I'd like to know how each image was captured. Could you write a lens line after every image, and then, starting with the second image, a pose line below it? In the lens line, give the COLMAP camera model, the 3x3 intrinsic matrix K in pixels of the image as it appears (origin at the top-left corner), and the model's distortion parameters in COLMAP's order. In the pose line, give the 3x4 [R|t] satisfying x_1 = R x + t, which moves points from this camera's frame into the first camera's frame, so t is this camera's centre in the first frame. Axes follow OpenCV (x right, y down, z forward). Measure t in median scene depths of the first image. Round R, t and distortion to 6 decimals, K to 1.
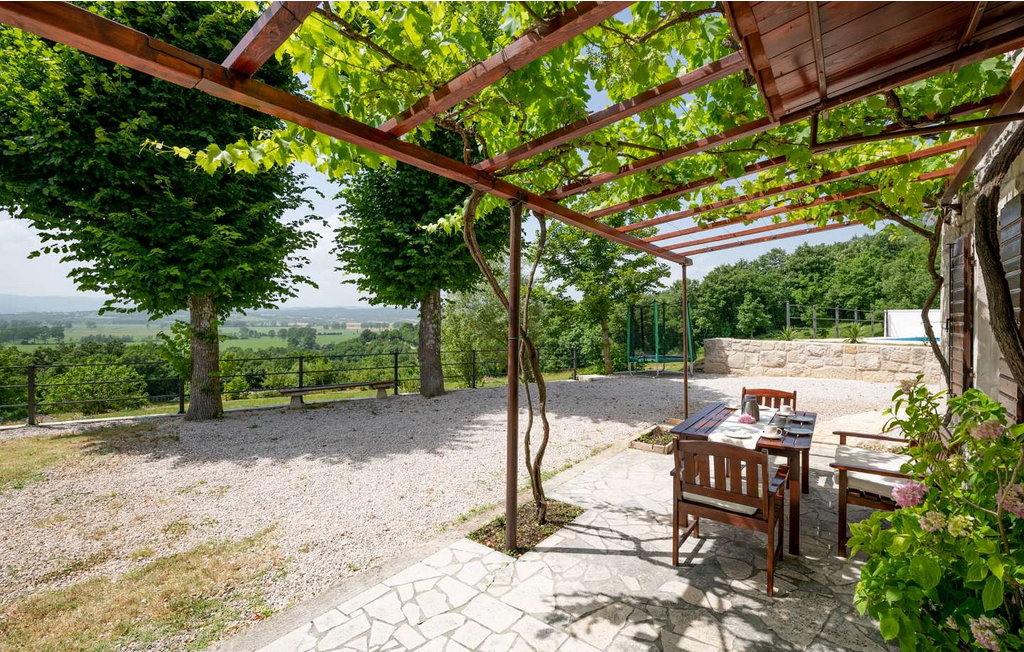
lens RADIAL K [[445.6, 0, 516.7], [0, 445.6, 329.1], [0, 0, 1]] dist [0.003058, 0.000294]
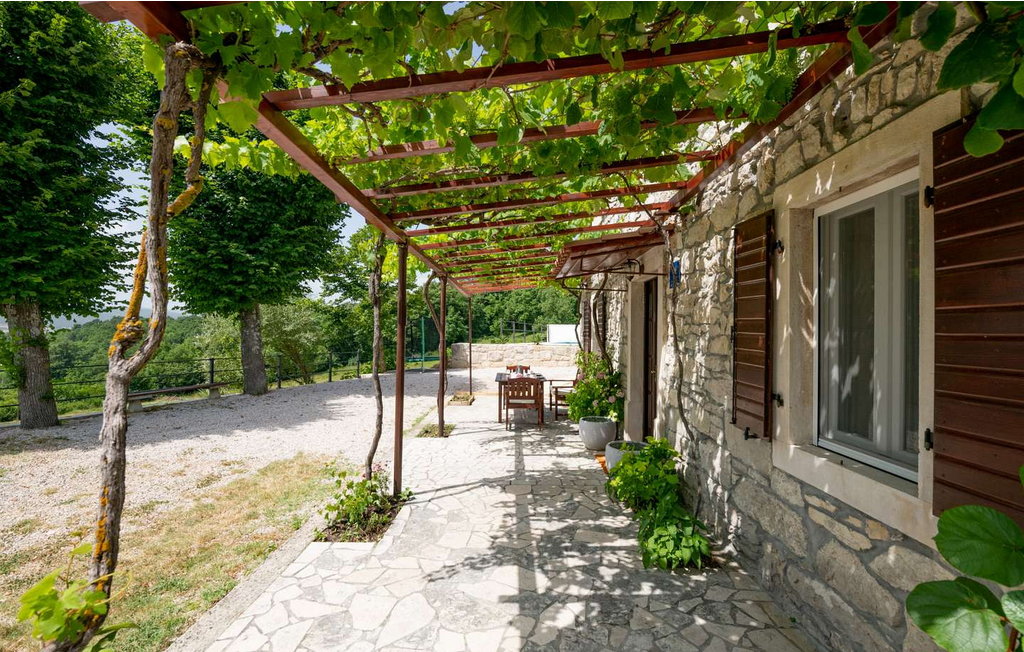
lens RADIAL K [[461.1, 0, 507.6], [0, 461.1, 310.1], [0, 0, 1]] dist [-0.000154, -0.000142]
pose [[0.811297, 0.034238, 0.583631, -0.247093], [0.001635, 0.998147, -0.060827, 0.004518], [-0.584633, 0.050303, 0.809737, -0.235530]]
